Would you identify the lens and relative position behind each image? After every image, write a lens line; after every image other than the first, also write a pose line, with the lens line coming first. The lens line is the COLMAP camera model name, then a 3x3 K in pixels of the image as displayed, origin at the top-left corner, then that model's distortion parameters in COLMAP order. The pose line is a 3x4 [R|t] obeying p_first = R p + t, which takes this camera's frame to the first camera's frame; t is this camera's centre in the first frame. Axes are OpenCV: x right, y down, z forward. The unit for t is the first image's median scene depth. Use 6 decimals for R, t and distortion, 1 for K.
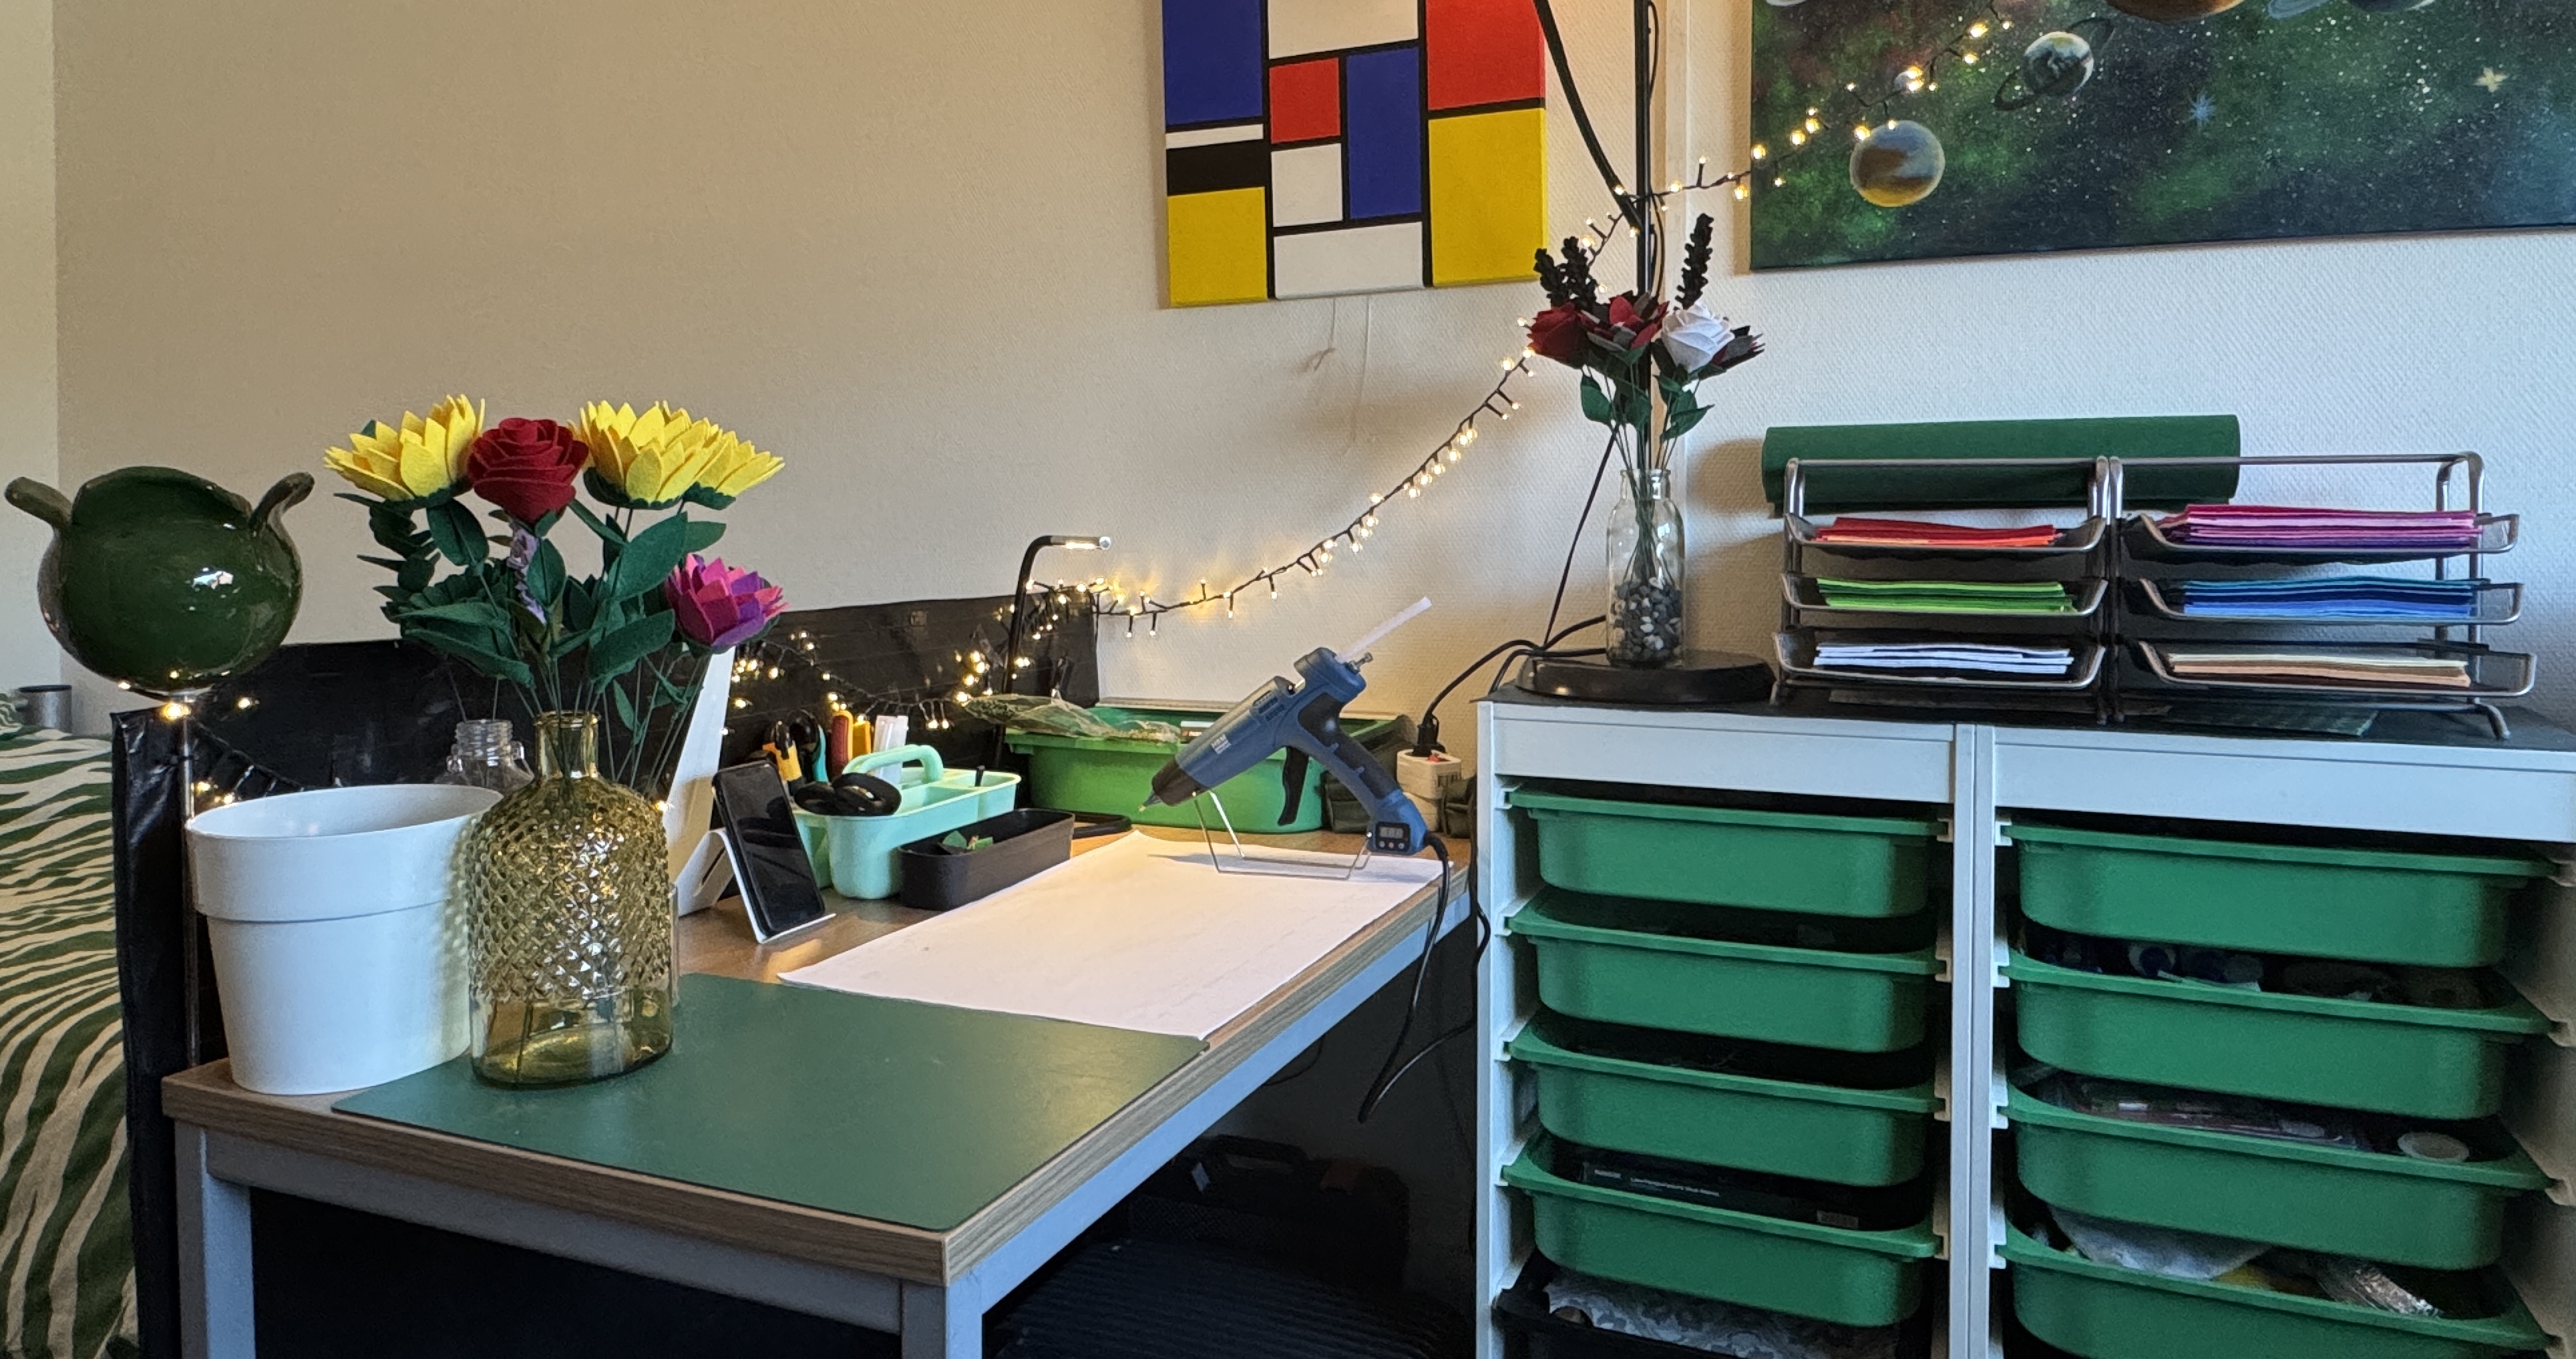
lens RADIAL K [[1635.1, 0, 1278.4], [0, 1635.1, 561.4], [0, 0, 1]] dist [0.001729, 0.001376]
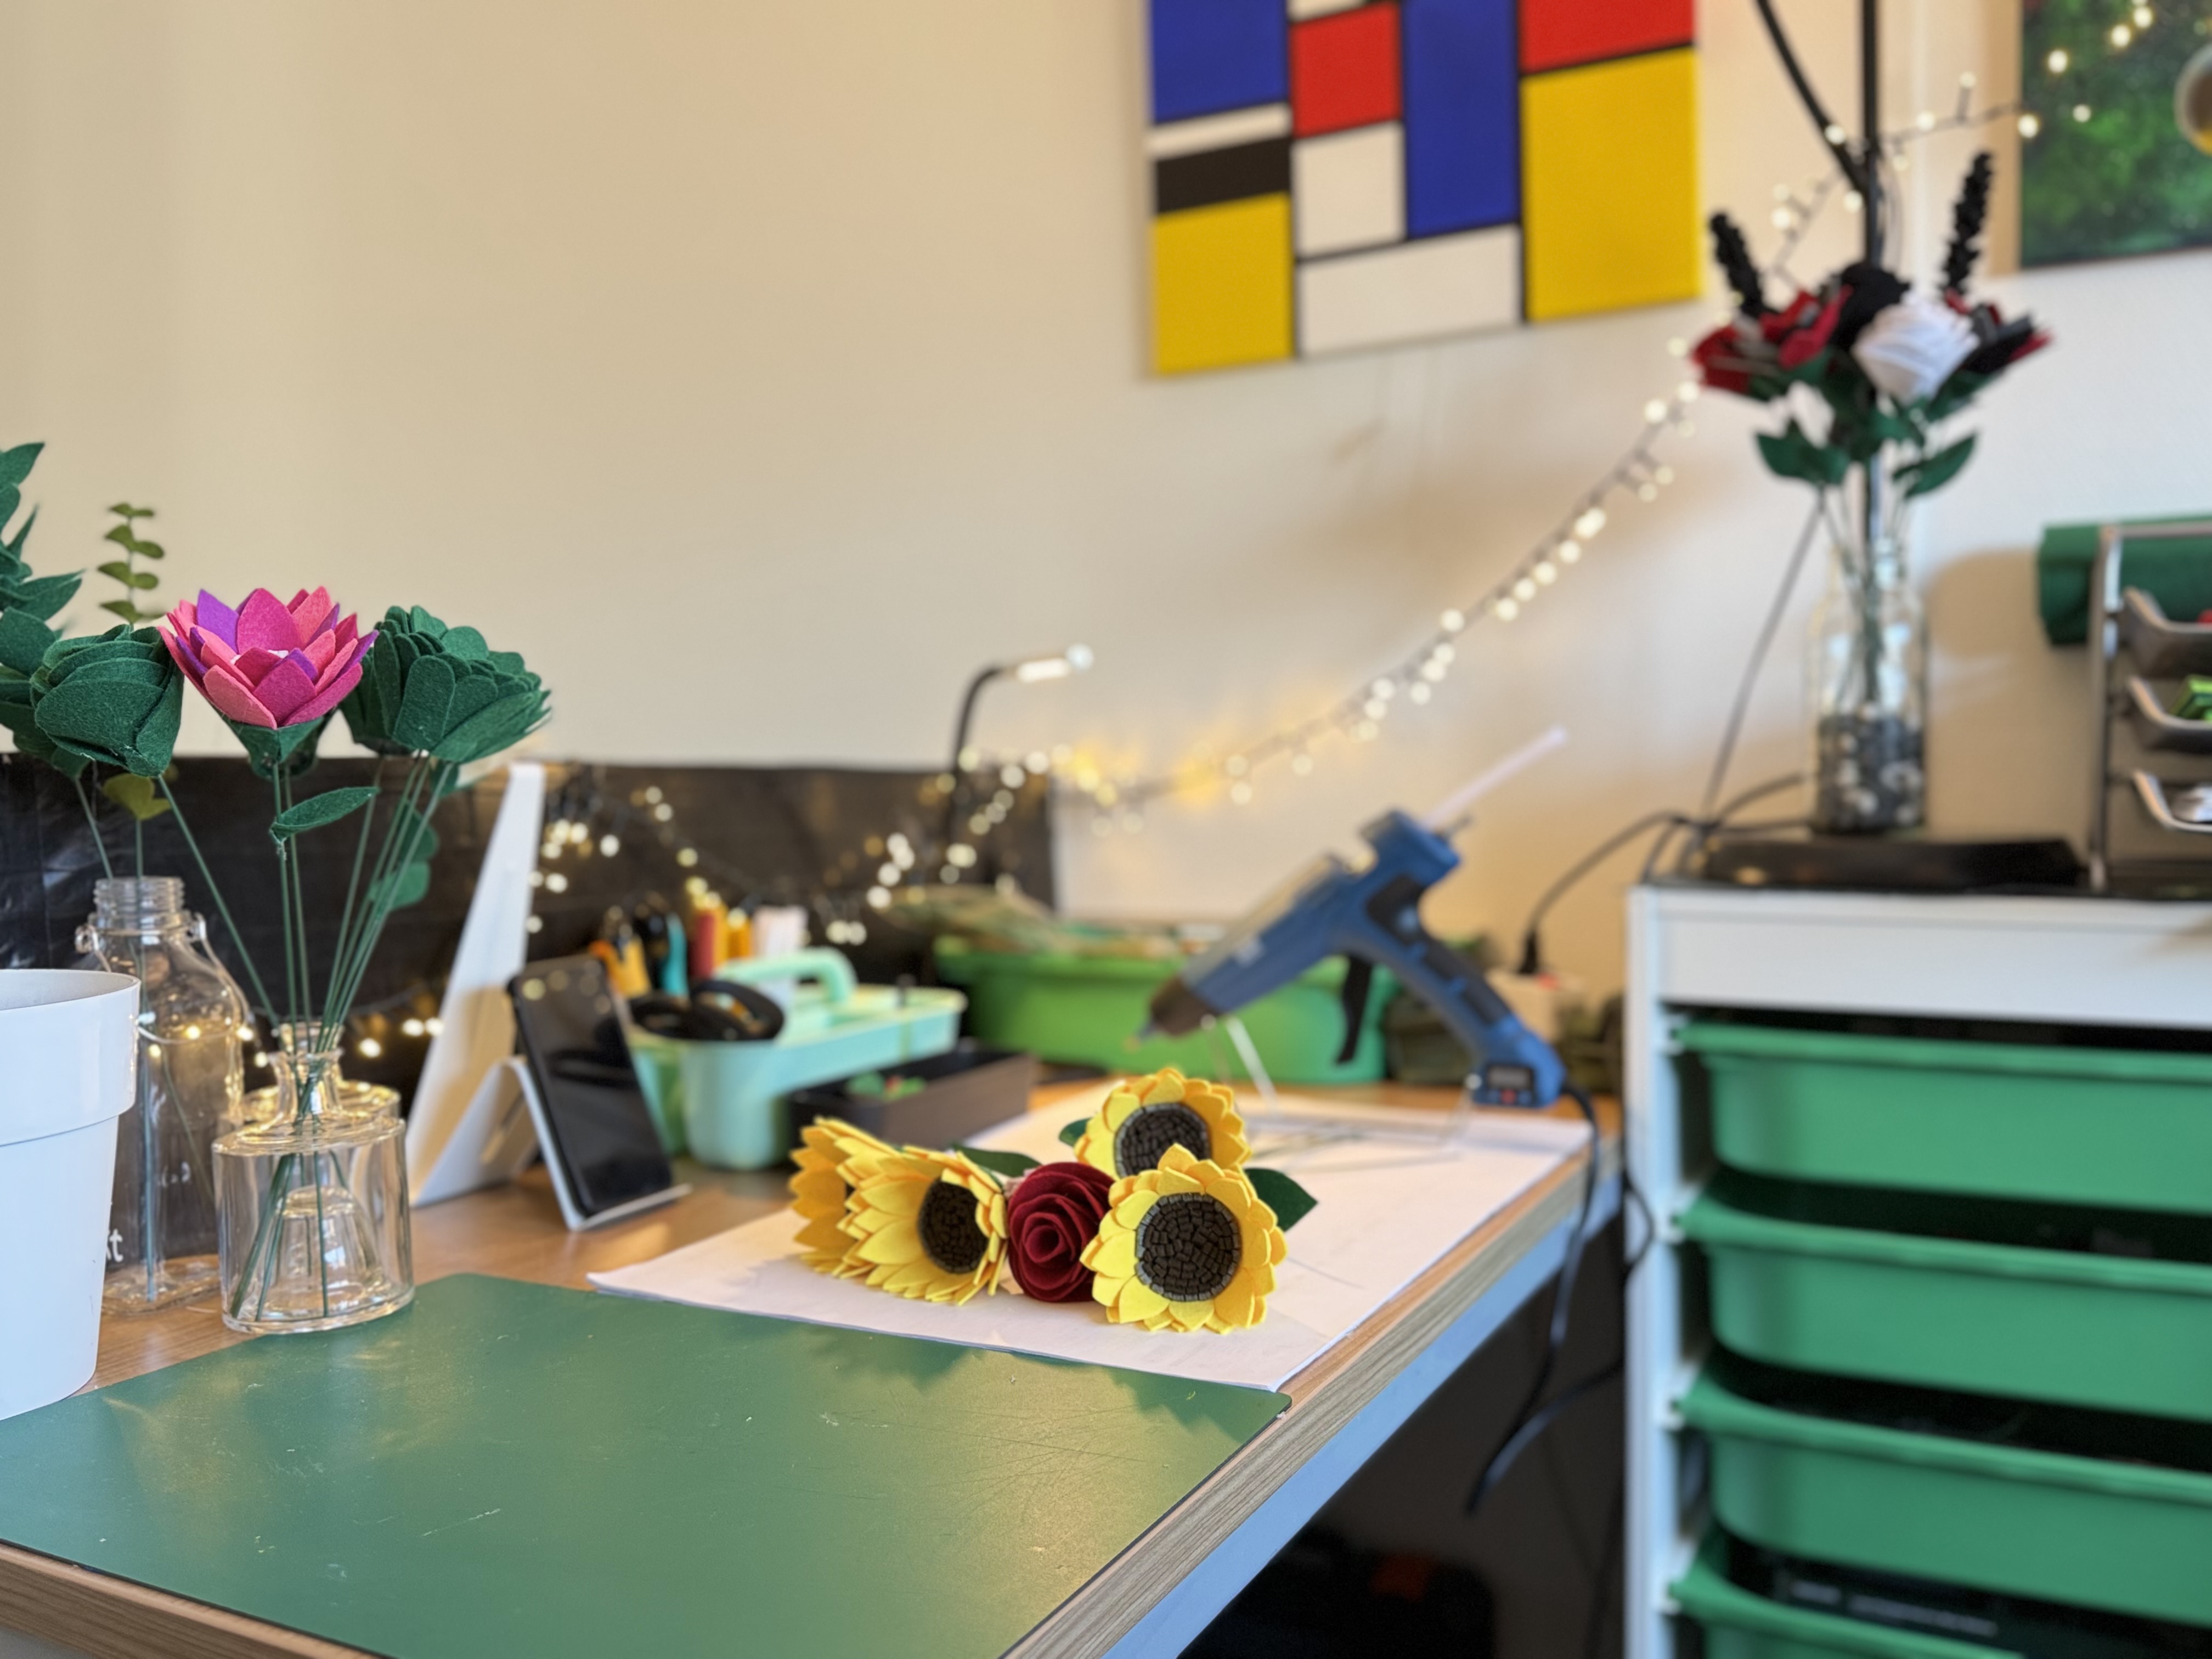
lens RADIAL K [[1741.9, 0, 1106.0], [0, 1741.9, 829.5], [0, 0, 1]] dist [0.088853, -0.135919]
pose [[0.998033, -0.004329, -0.062540, -0.047996], [0.003447, 0.999893, -0.014210, 0.069001], [0.062595, 0.013966, 0.997941, 0.253603]]
